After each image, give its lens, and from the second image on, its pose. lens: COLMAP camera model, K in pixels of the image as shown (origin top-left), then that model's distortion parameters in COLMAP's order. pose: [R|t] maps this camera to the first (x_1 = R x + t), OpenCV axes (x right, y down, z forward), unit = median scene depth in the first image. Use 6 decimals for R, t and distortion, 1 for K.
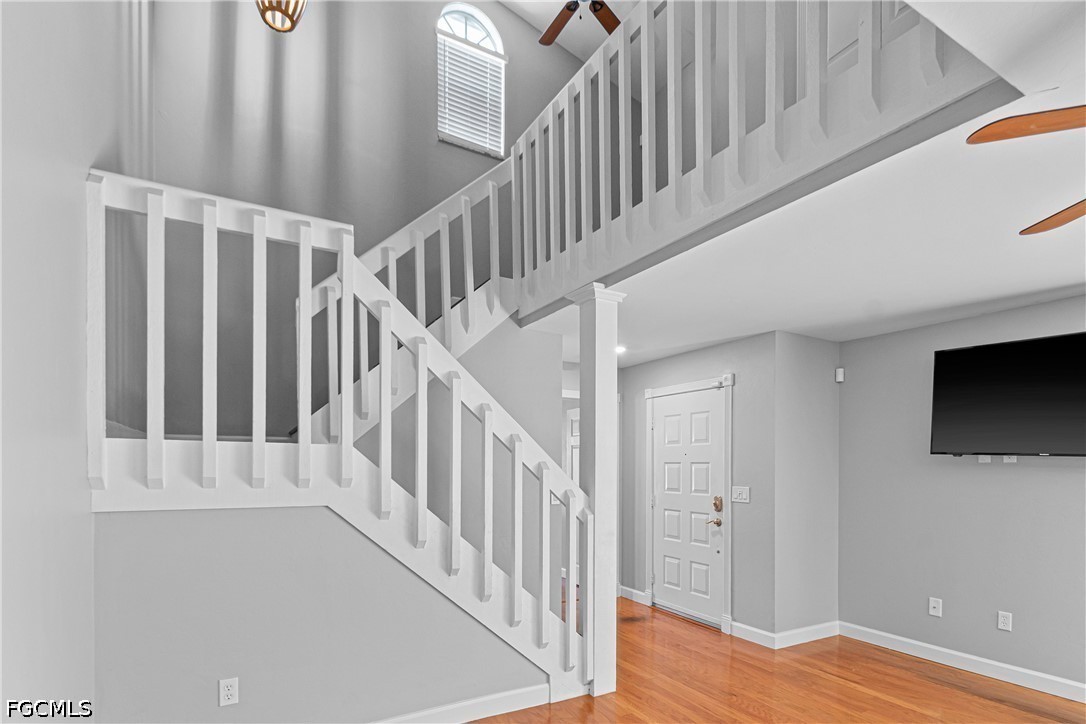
lens RADIAL K [[554.7, 0, 563.4], [0, 554.7, 474.6], [0, 0, 1]] dist [-0.002311, -0.000425]
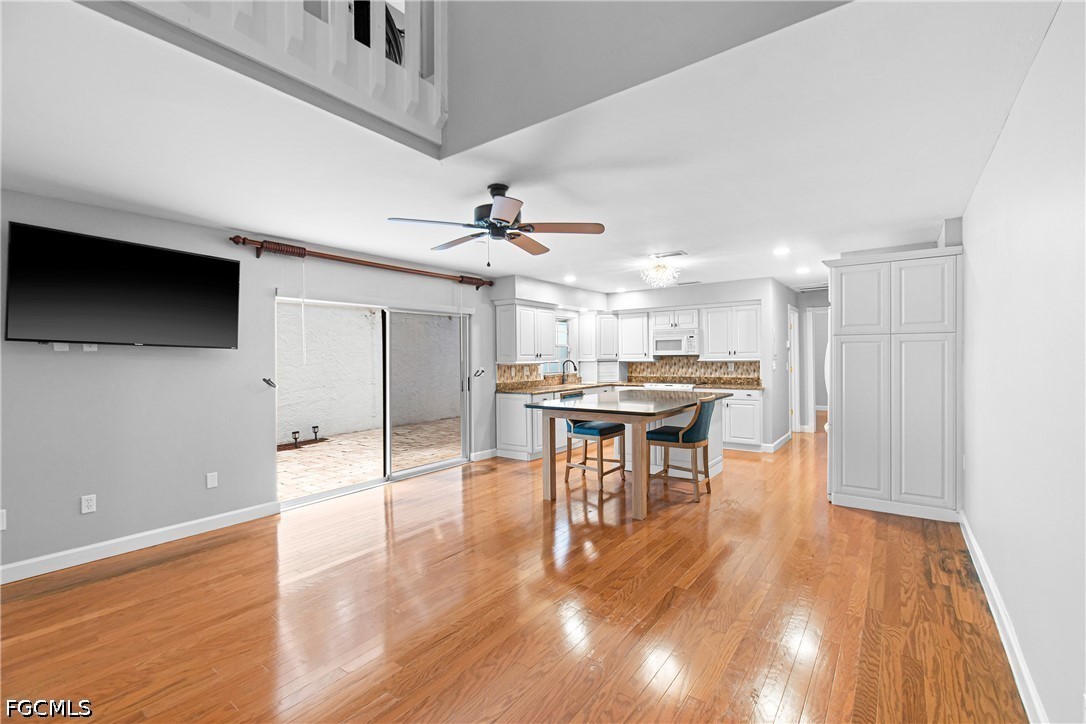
lens RADIAL K [[479.6, 0, 542.5], [0, 479.6, 357.9], [0, 0, 1]] dist [0.005032, -0.004792]
pose [[-0.389401, -0.006180, 0.921048, -0.406499], [0.019638, 0.999694, 0.015010, -0.006543], [-0.920859, 0.023932, -0.389161, 0.637625]]
